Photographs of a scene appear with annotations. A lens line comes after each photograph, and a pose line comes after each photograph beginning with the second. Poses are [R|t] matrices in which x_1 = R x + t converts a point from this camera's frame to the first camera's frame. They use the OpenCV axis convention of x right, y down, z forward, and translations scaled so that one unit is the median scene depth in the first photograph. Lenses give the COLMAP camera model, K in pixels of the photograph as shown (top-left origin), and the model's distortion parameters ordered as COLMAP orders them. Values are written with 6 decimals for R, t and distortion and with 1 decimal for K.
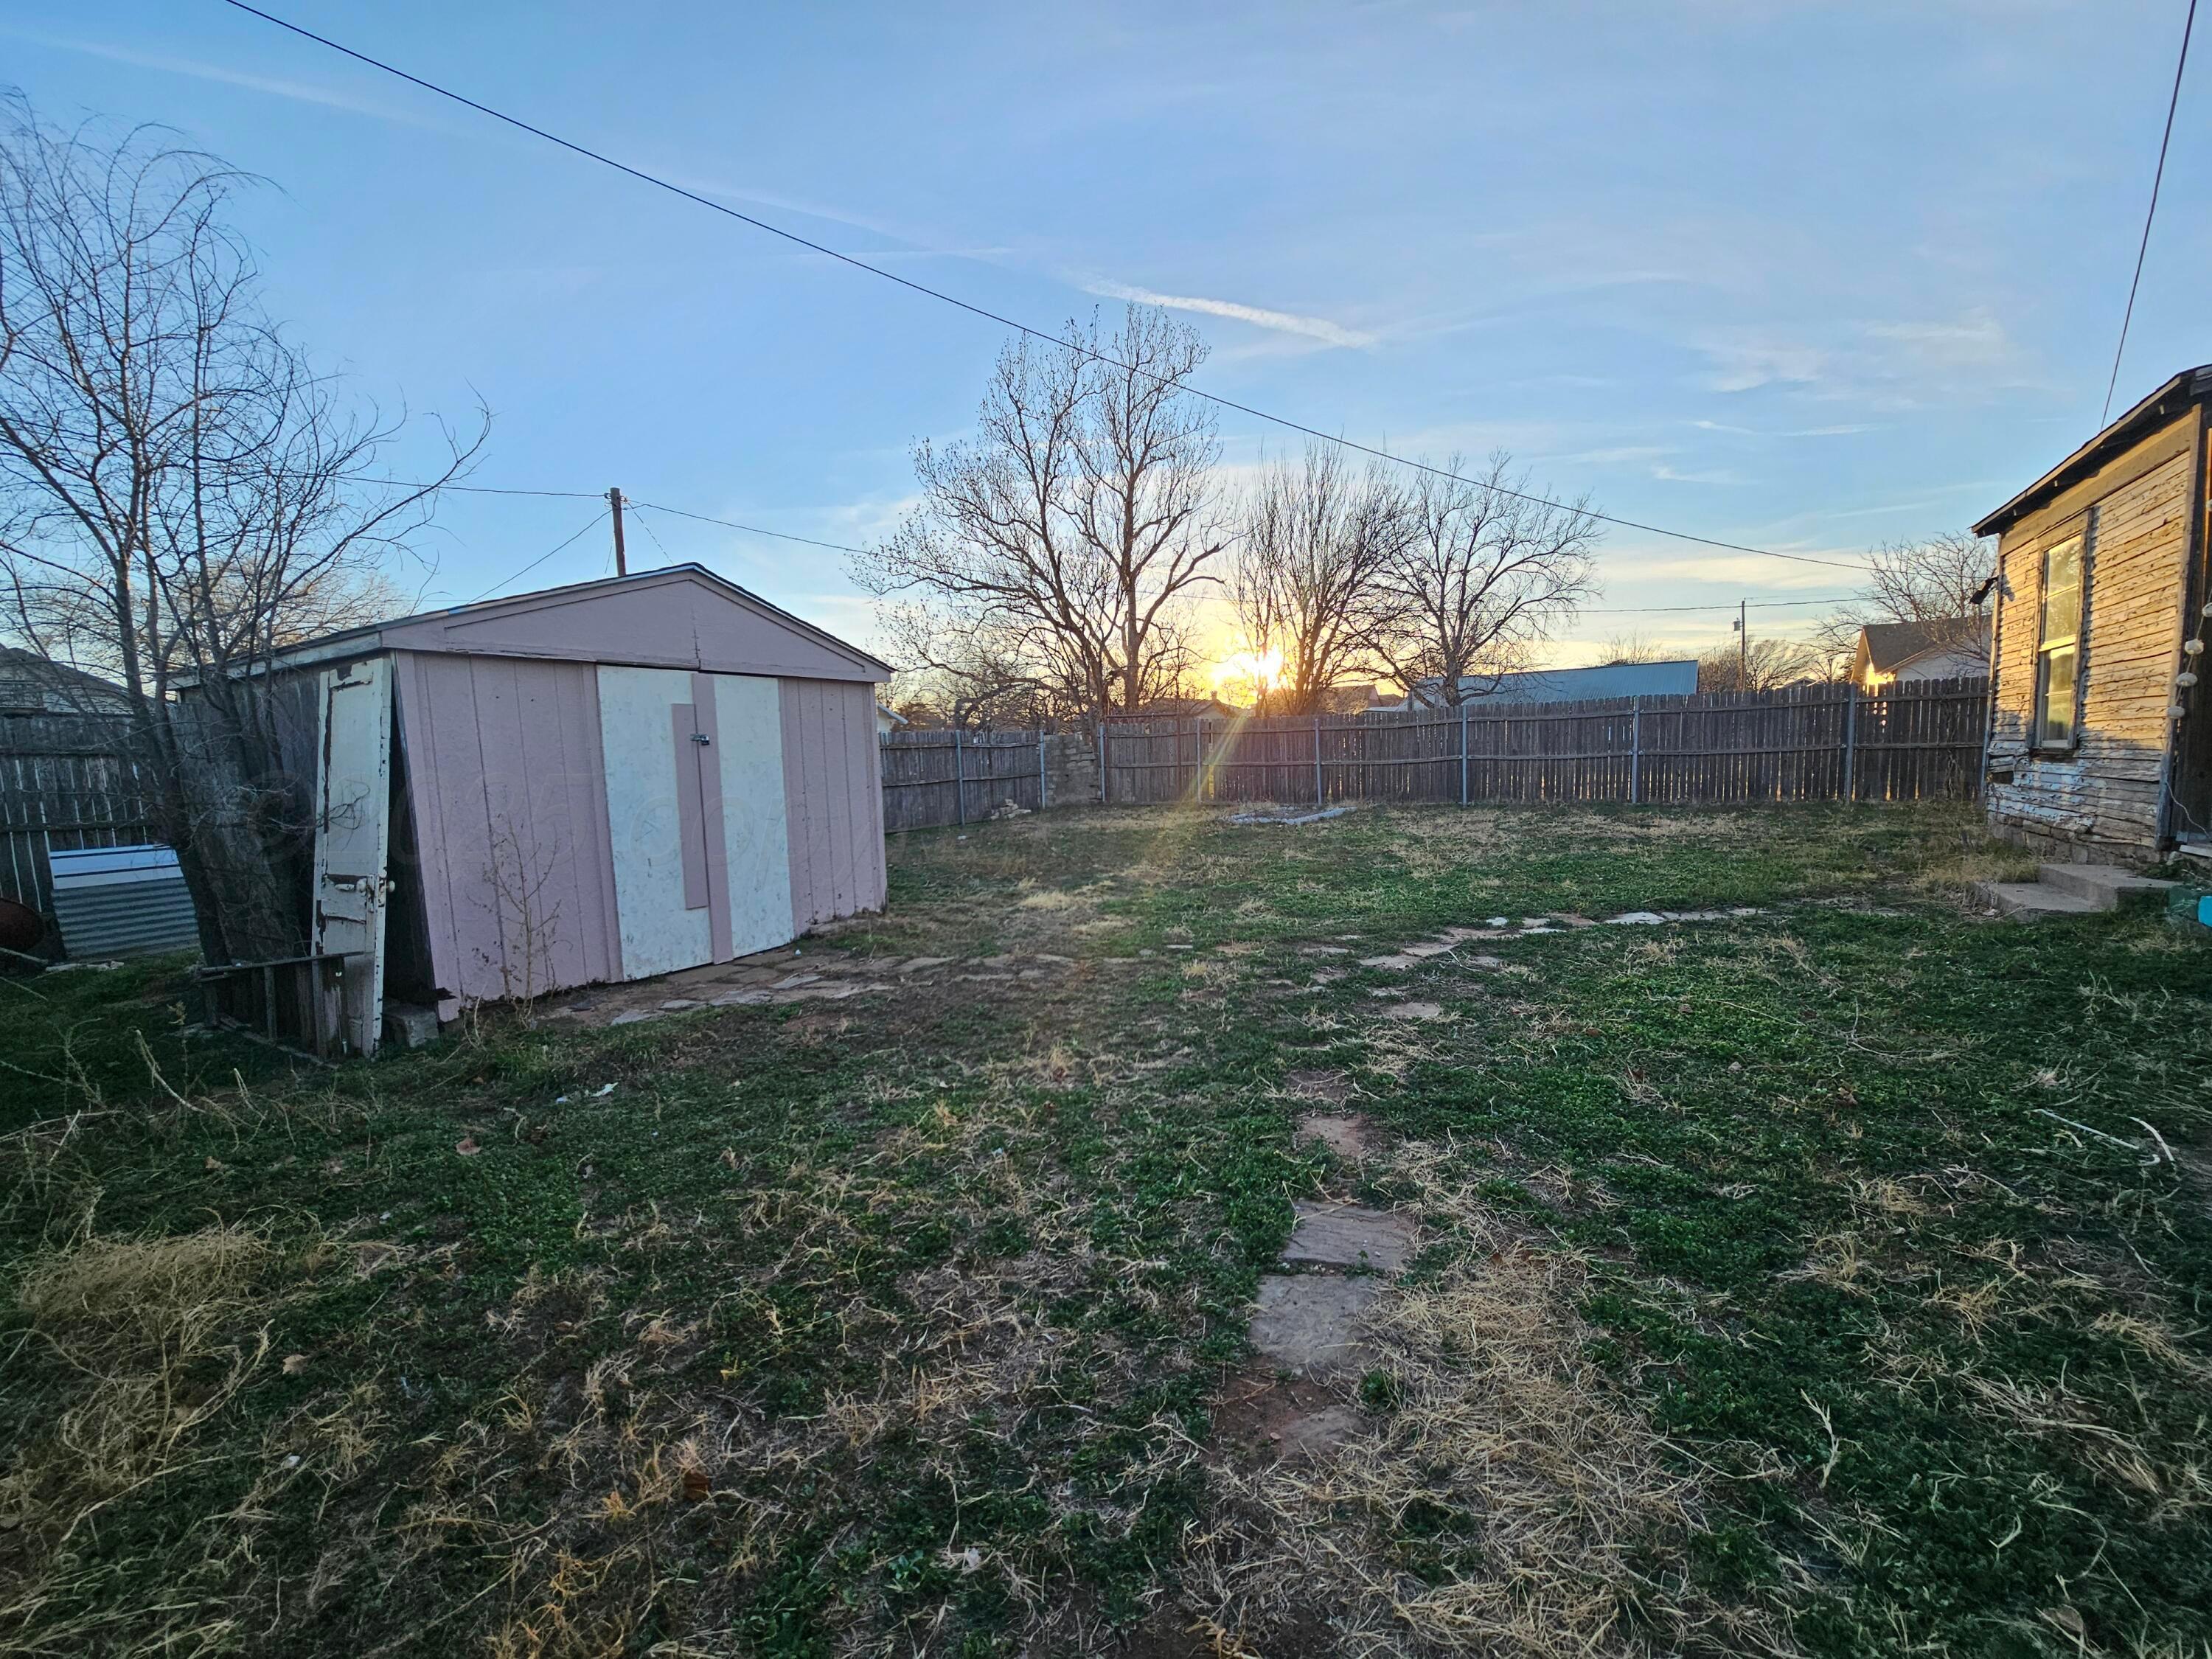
lens RADIAL K [[903.2, 0, 1111.1], [0, 903.2, 833.2], [0, 0, 1]] dist [0.001477, 0.000053]
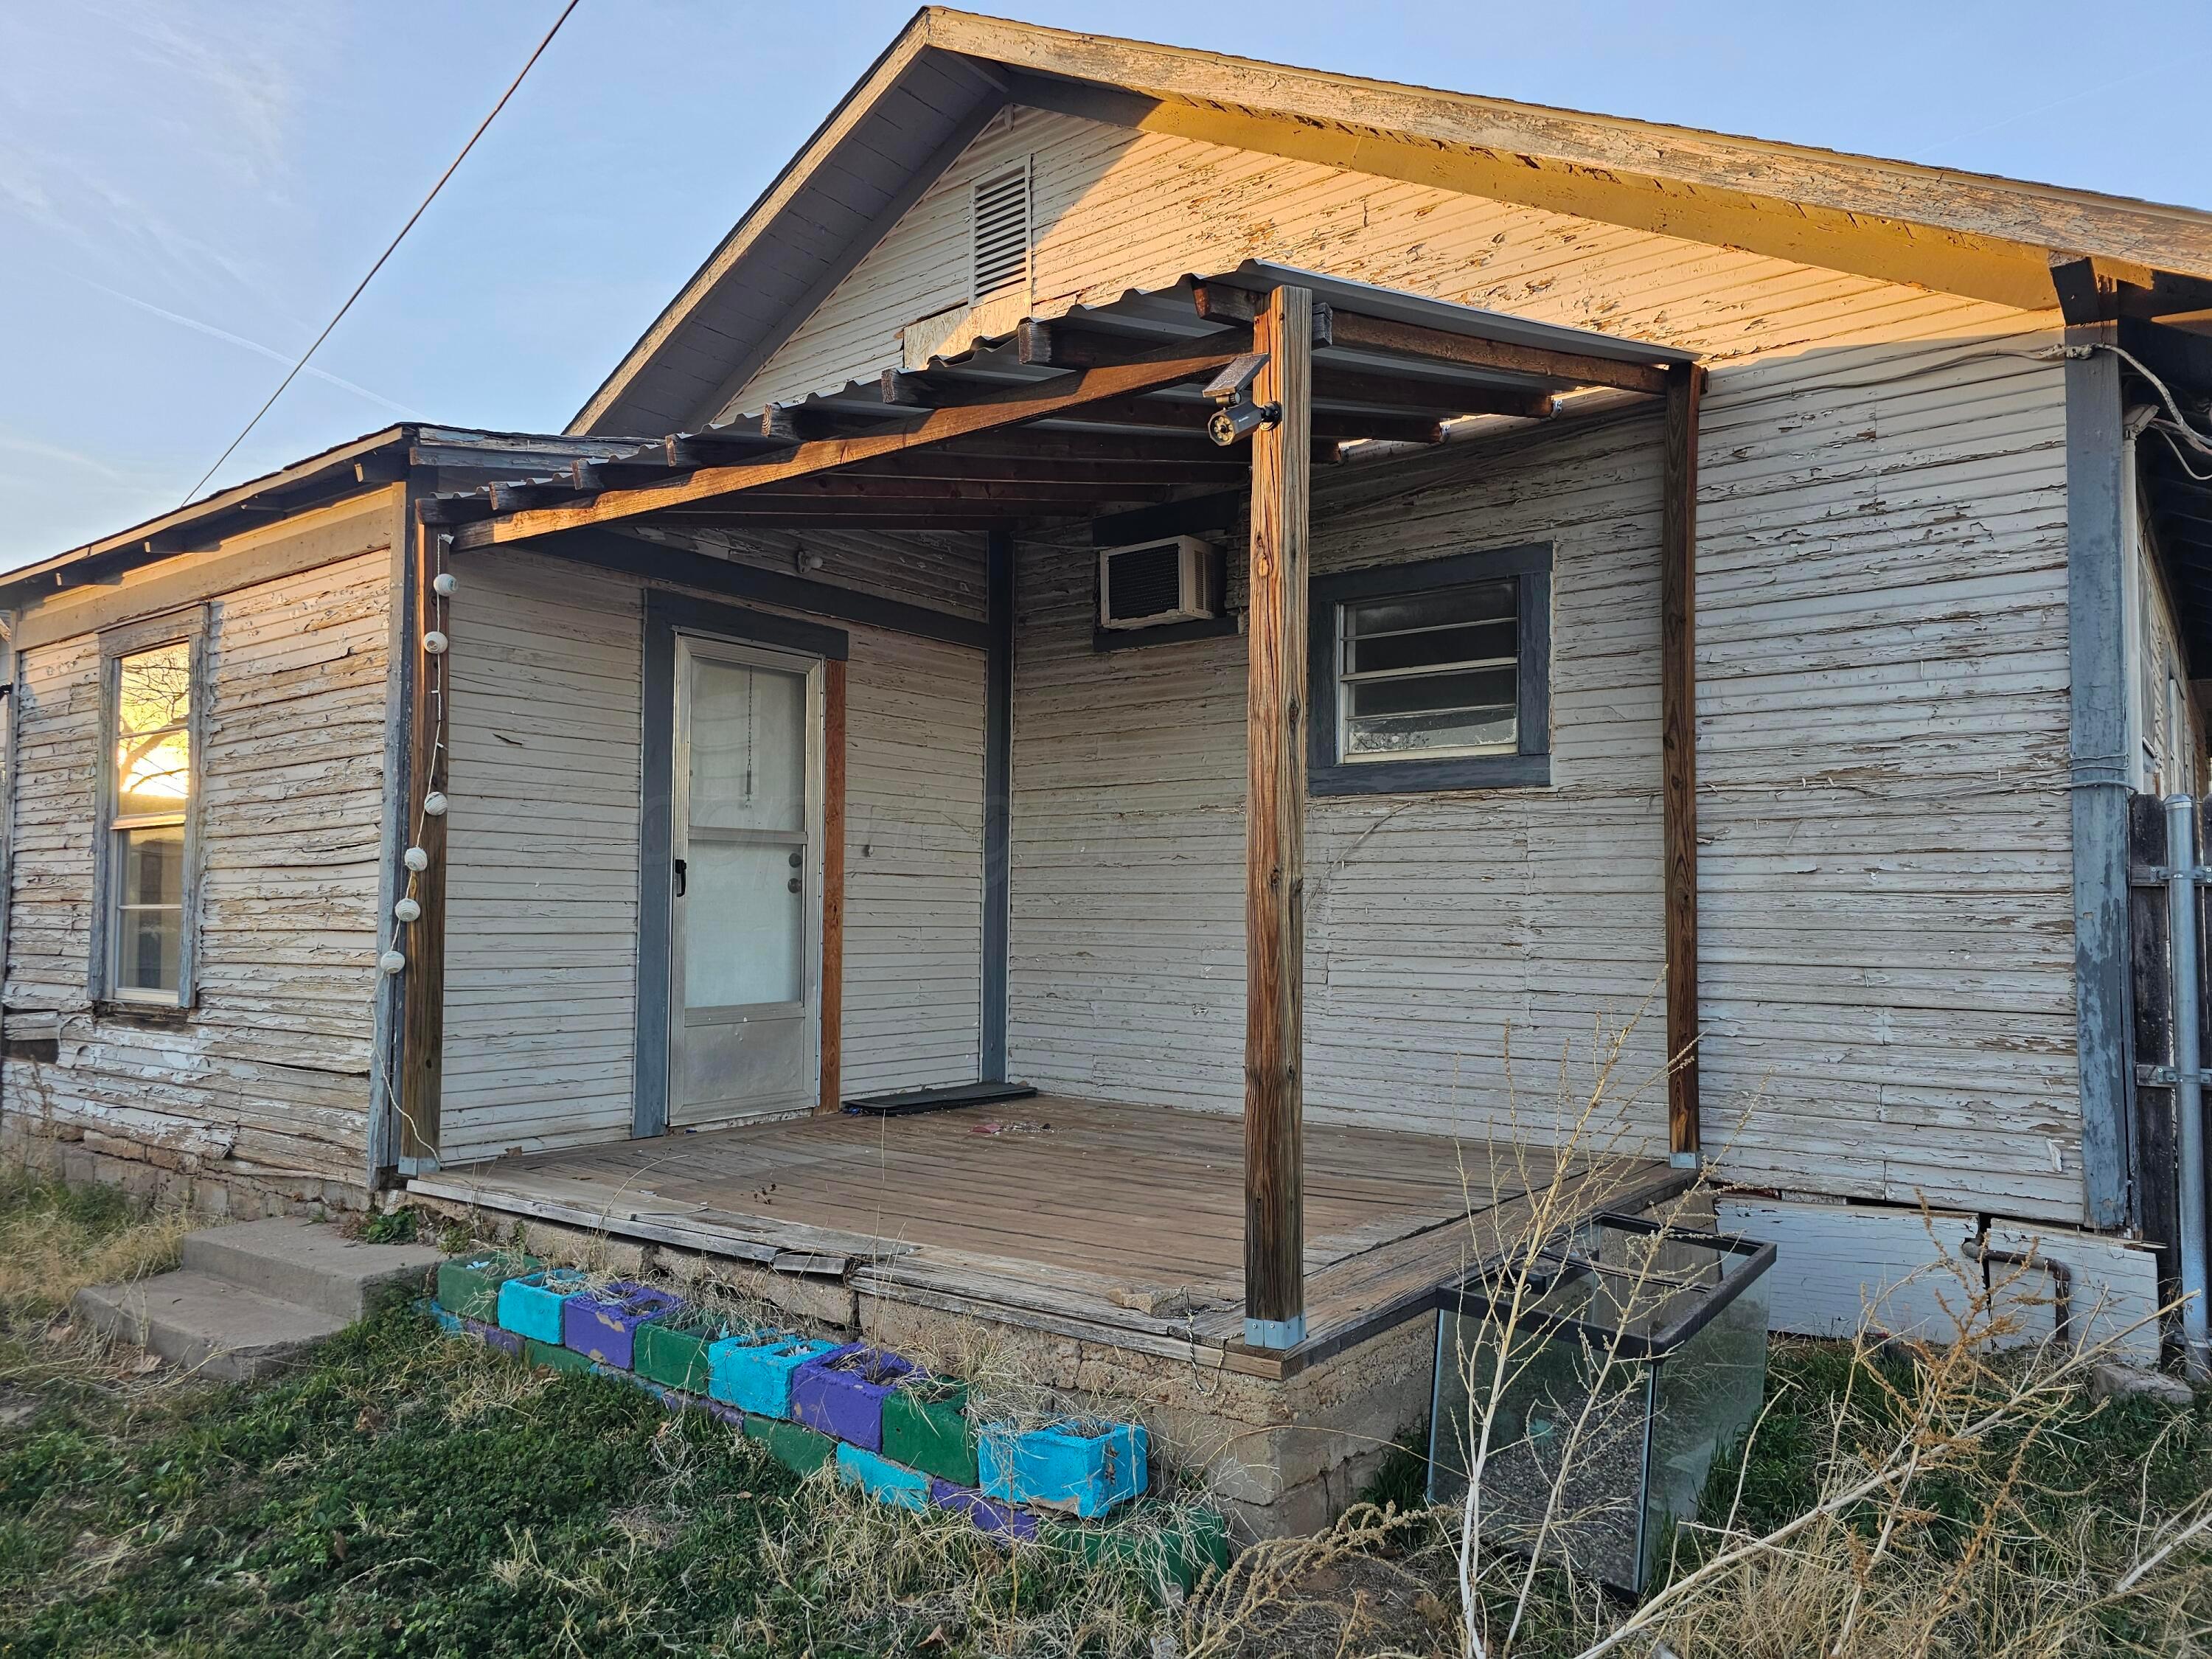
lens RADIAL K [[1480.0, 0, 1103.6], [0, 1480.0, 845.8], [0, 0, 1]] dist [0.037587, -0.013625]
pose [[0.086281, 0.075965, 0.993370, 0.177933], [0.081197, 0.993235, -0.083008, -0.075143], [-0.992956, 0.087821, 0.079529, 0.370218]]
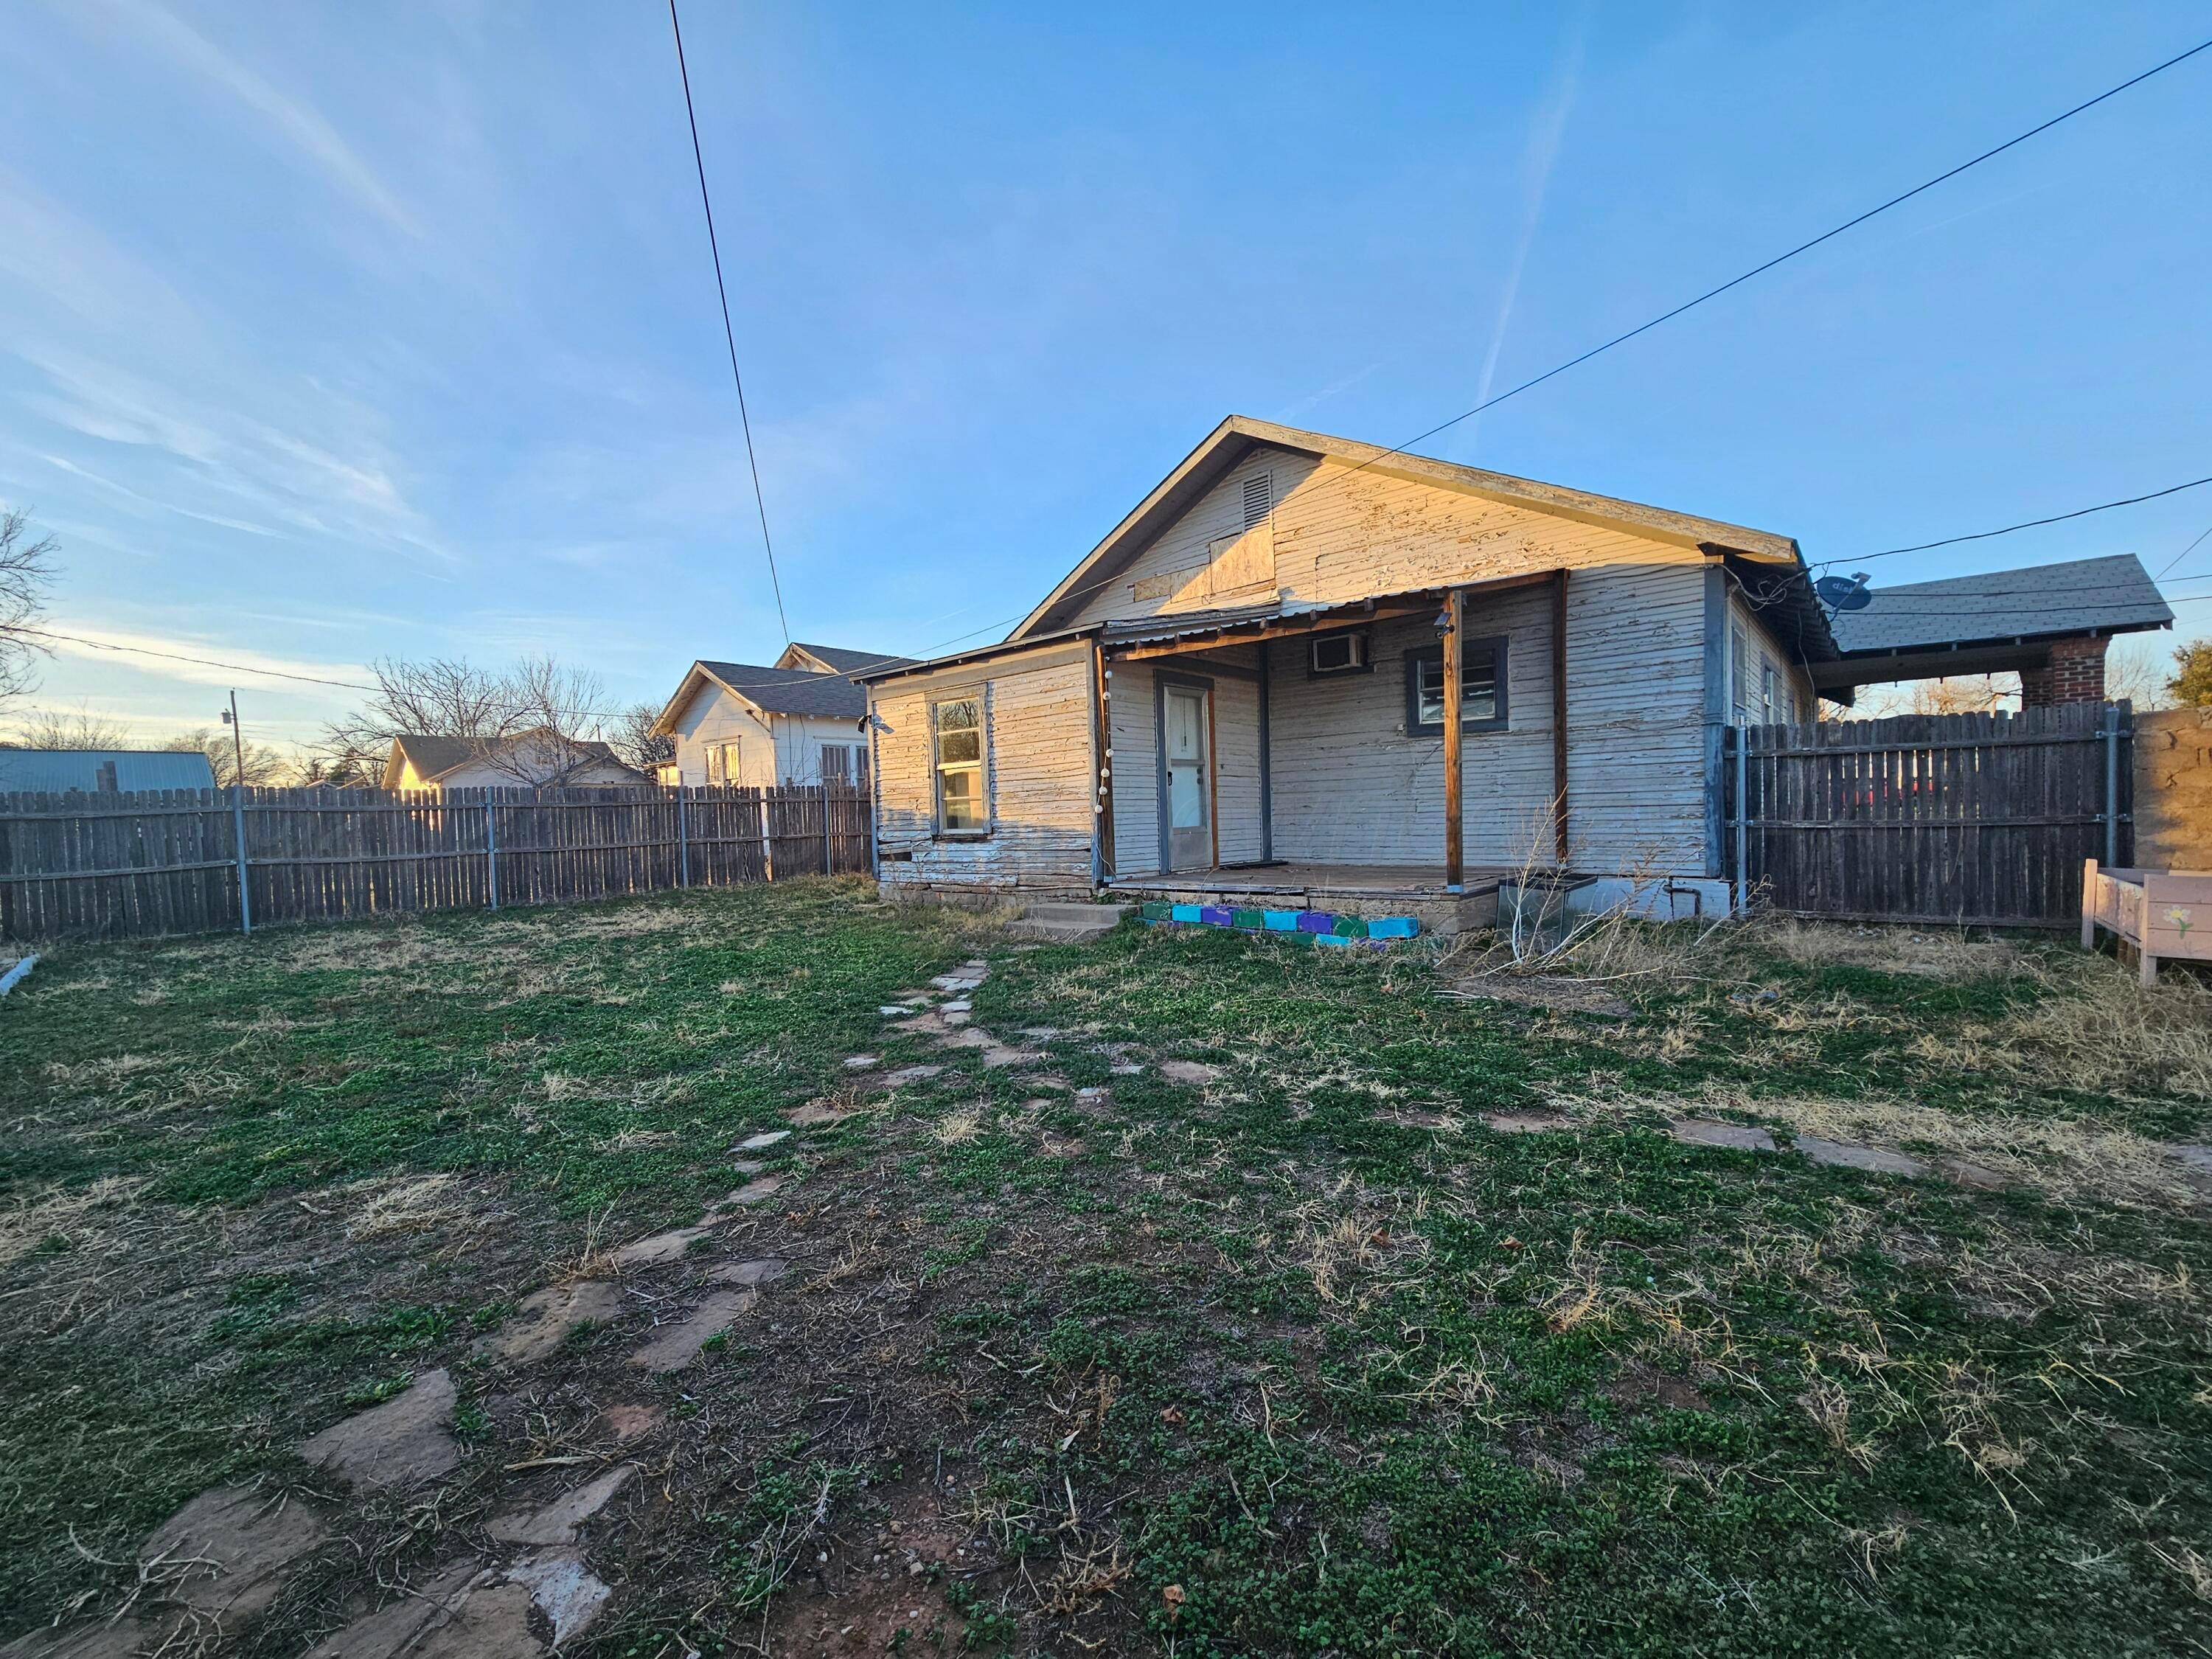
lens RADIAL K [[903.2, 0, 1105.8], [0, 903.2, 844.8], [0, 0, 1]] dist [0.001477, 0.000053]
pose [[0.151811, -0.008215, 0.988375, -0.470954], [0.113837, 0.993457, -0.009227, -0.040142], [-0.981832, 0.113915, 0.151753, 0.618677]]
